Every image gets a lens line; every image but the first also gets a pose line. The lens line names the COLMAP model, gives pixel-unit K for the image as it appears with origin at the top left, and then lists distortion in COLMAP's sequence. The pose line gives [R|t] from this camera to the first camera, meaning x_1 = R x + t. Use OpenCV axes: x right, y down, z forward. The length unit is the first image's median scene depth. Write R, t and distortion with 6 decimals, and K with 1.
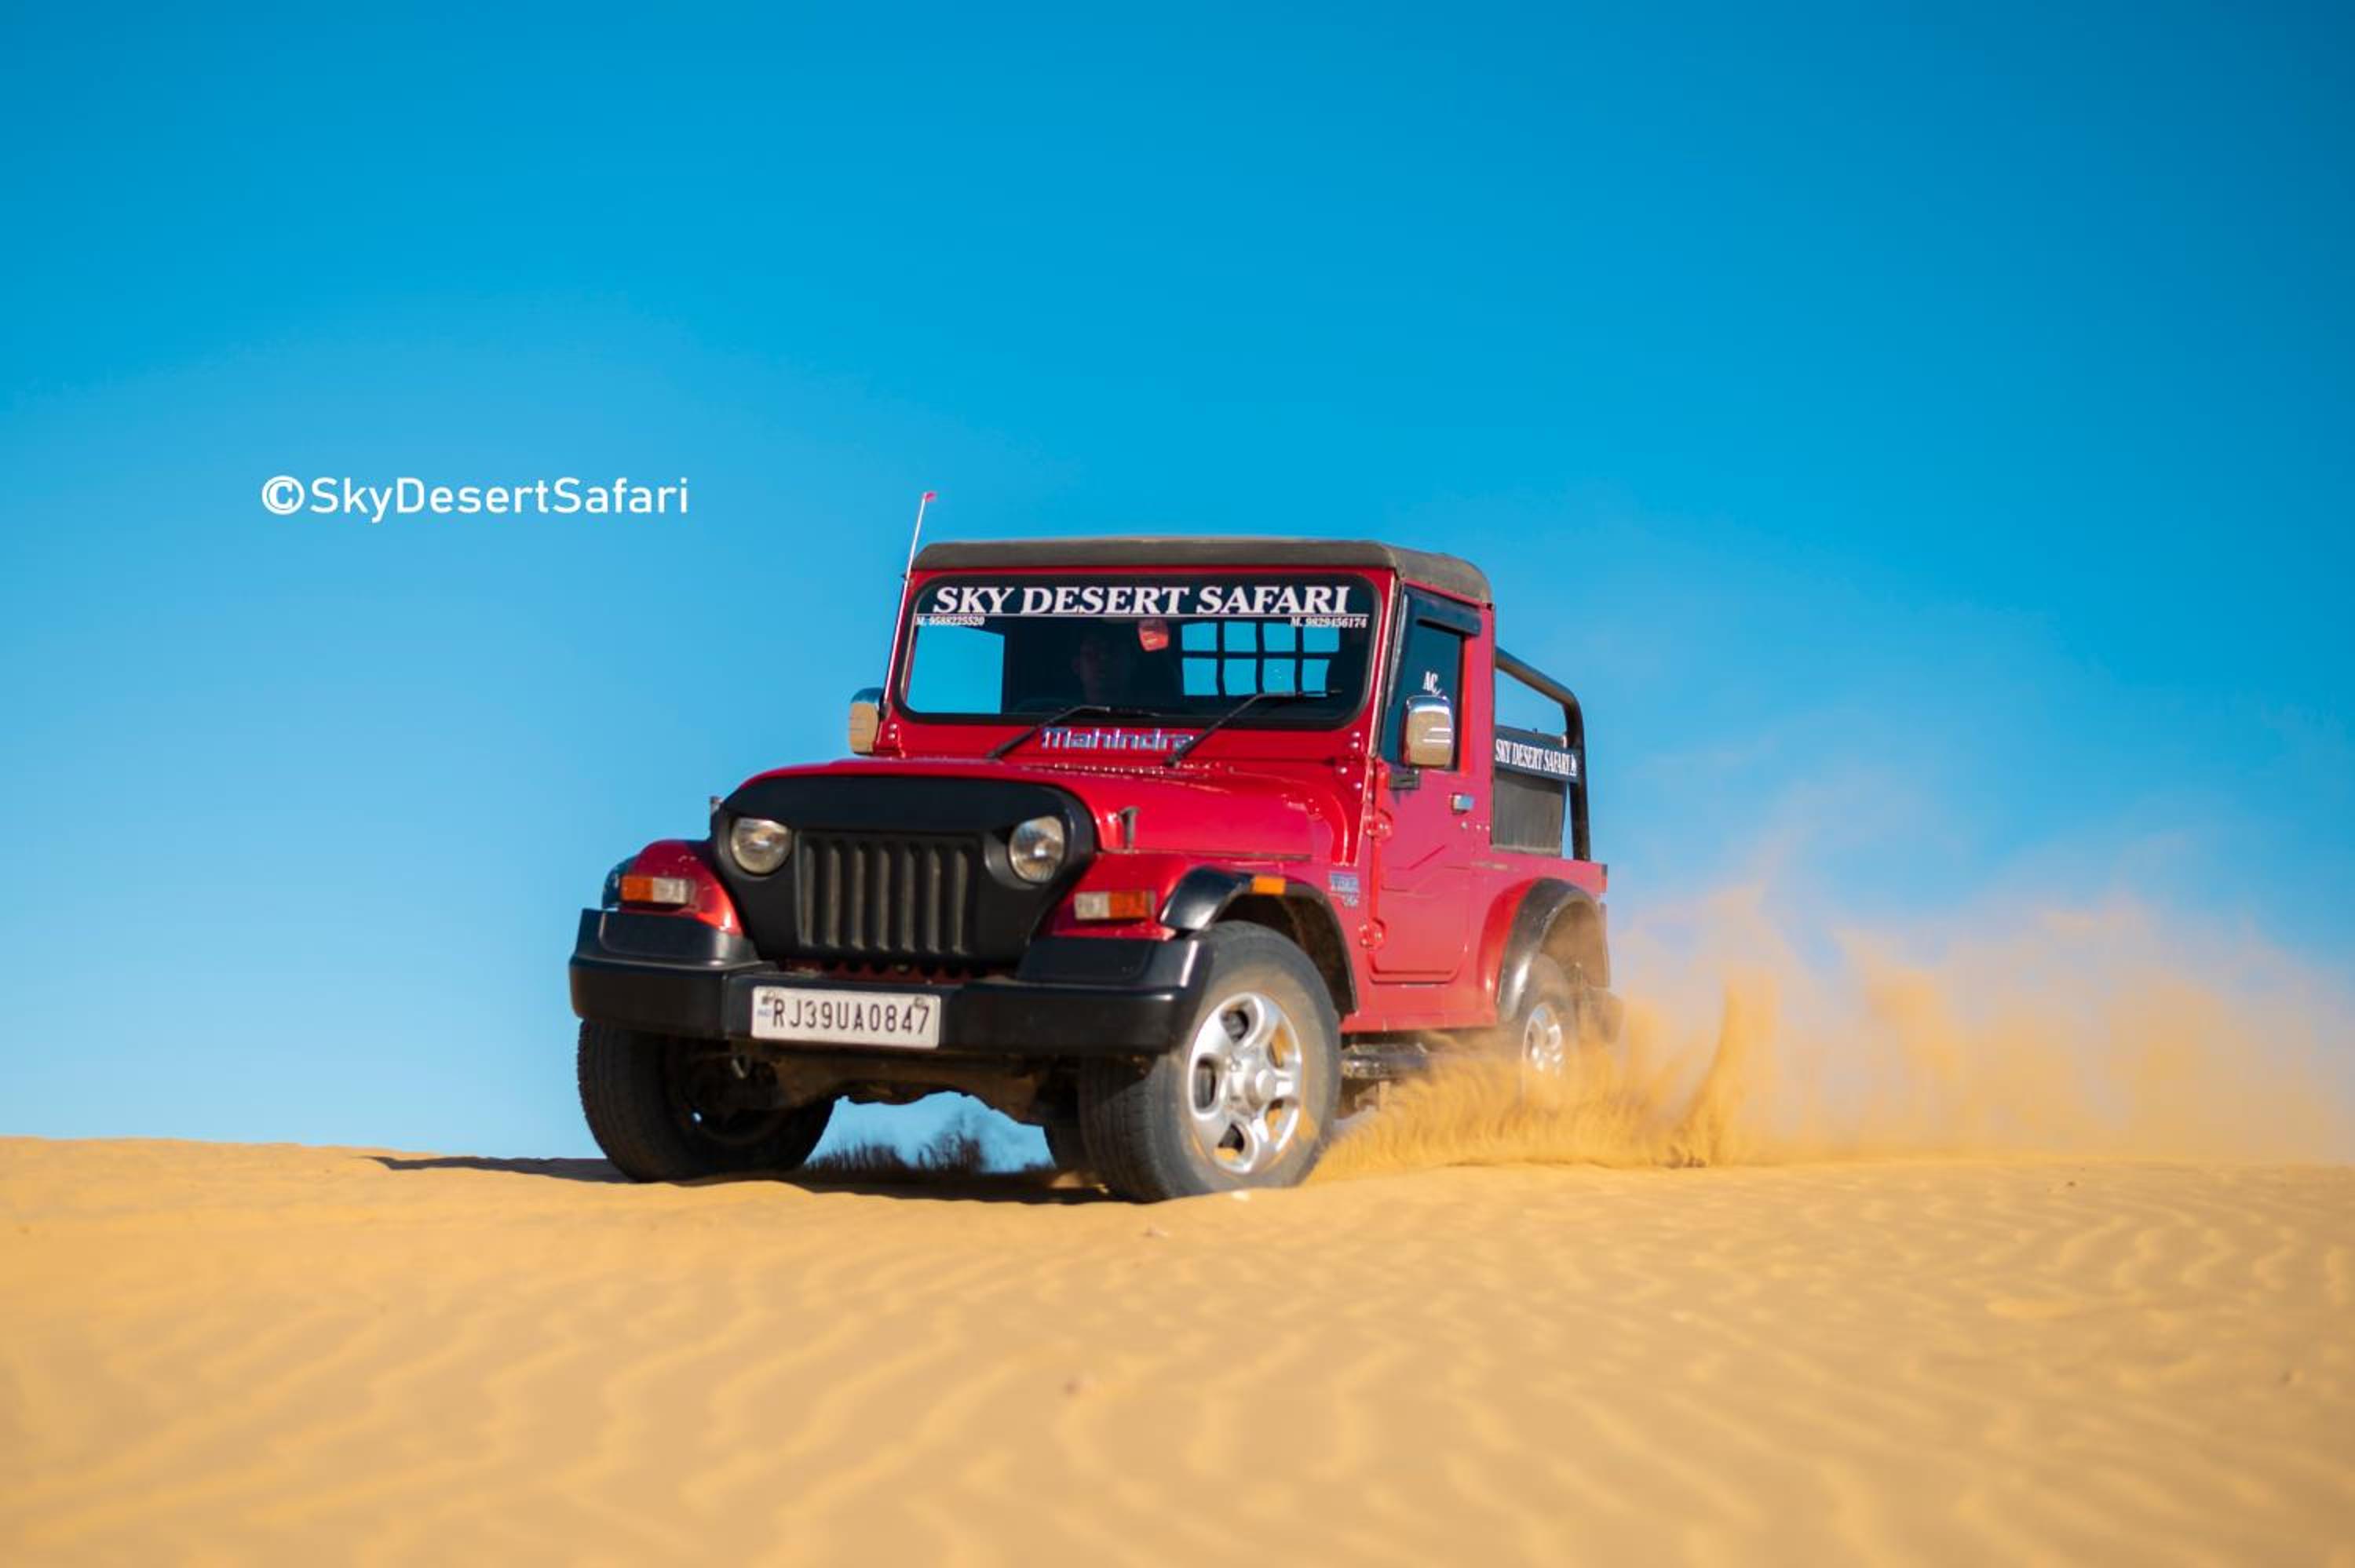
lens RADIAL K [[3578.6, 0, 998.8], [0, 3578.6, 776.7], [0, 0, 1]] dist [0.002080, -0.028685]
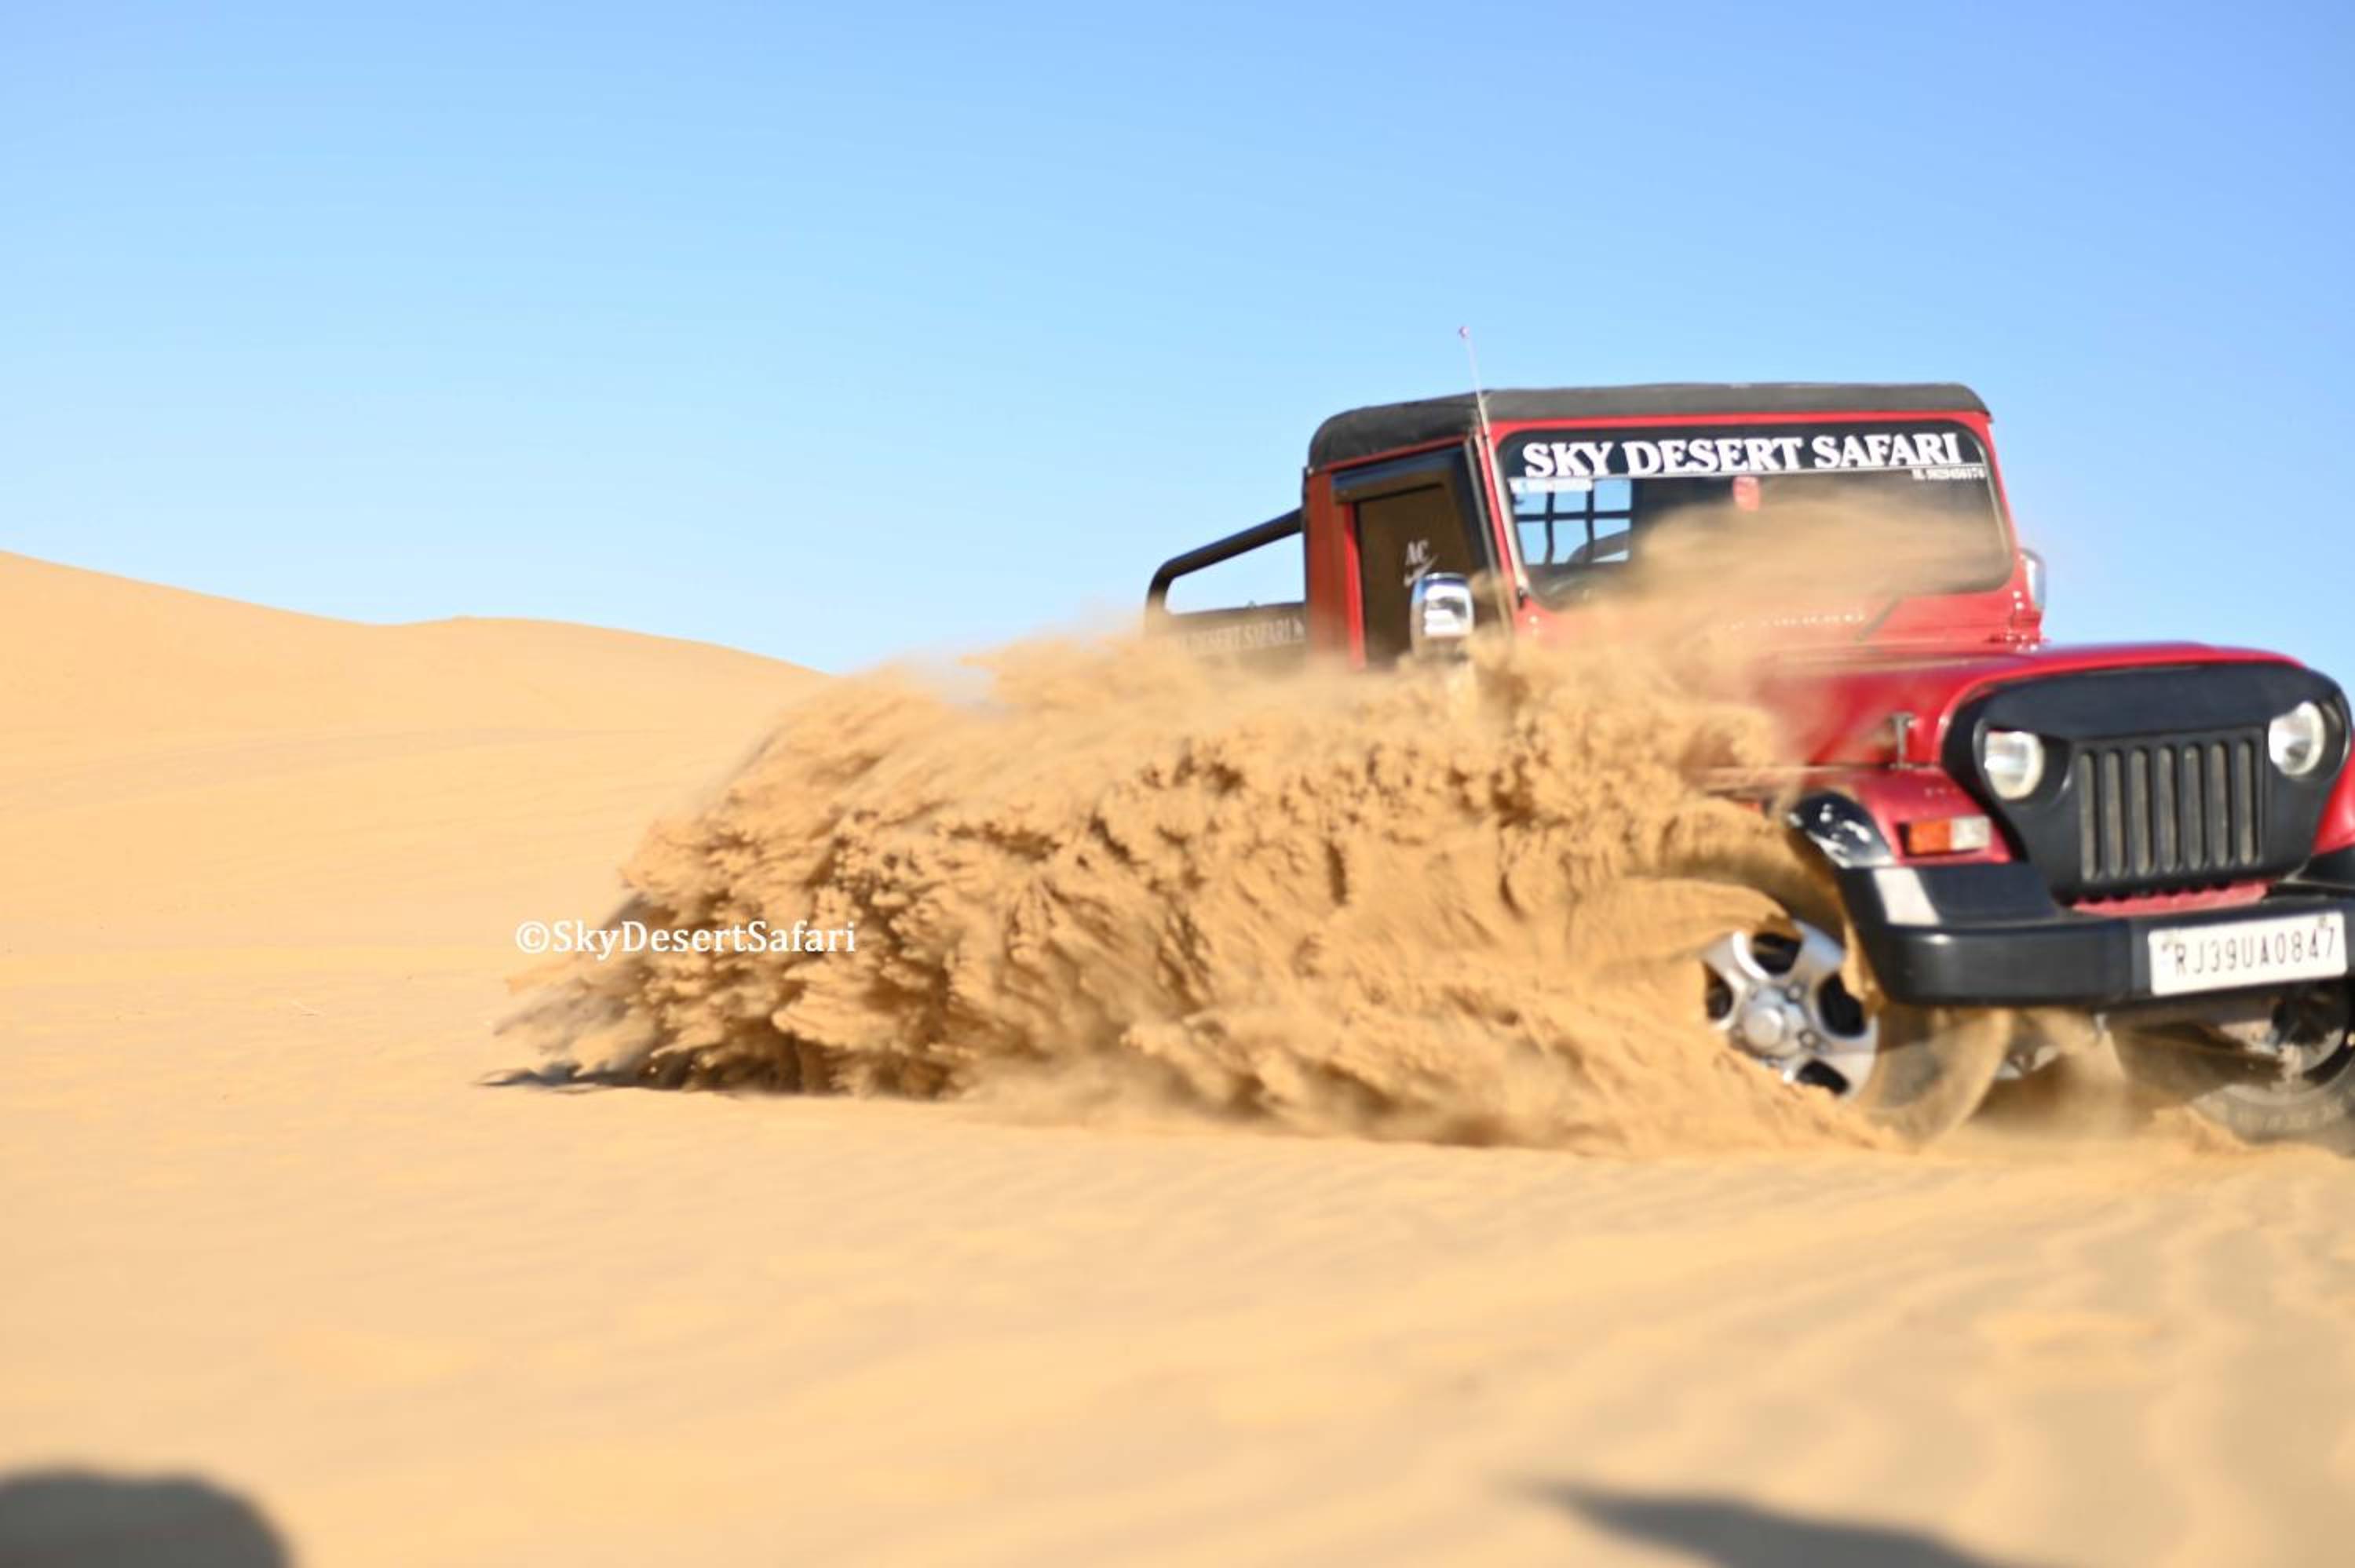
lens RADIAL K [[3578.6, 0, 998.8], [0, 3578.6, 776.7], [0, 0, 1]] dist [0.002080, -0.028685]
pose [[0.632720, -0.090080, 0.769124, -0.752223], [0.058638, 0.995933, 0.068405, -0.042034], [-0.772157, 0.001818, 0.635429, 0.599079]]
